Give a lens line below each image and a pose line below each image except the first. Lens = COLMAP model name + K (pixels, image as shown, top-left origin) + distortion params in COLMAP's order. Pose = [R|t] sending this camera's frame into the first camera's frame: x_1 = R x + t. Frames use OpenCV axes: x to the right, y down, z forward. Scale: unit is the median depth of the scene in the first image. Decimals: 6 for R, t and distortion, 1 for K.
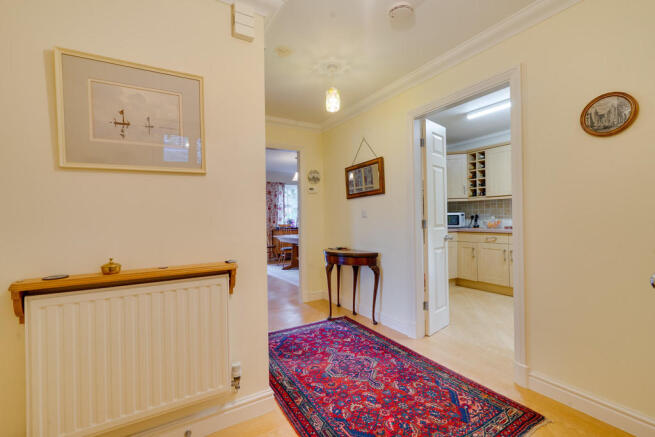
lens RADIAL K [[294.8, 0, 325.5], [0, 294.8, 216.1], [0, 0, 1]] dist [0.000427, -0.000122]
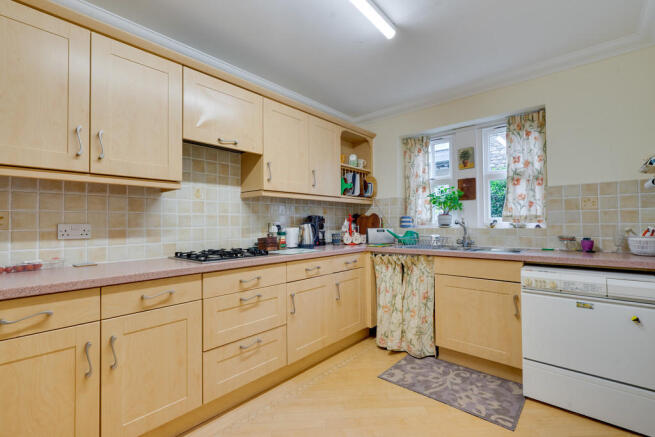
lens RADIAL K [[277.5, 0, 325.2], [0, 277.5, 219.4], [0, 0, 1]] dist [-0.000327, -0.000032]
pose [[-0.240972, 0.038058, 0.969786, 0.231773], [0.012158, 0.999271, -0.036194, -0.000216], [-0.970456, 0.003069, -0.241259, 0.724764]]
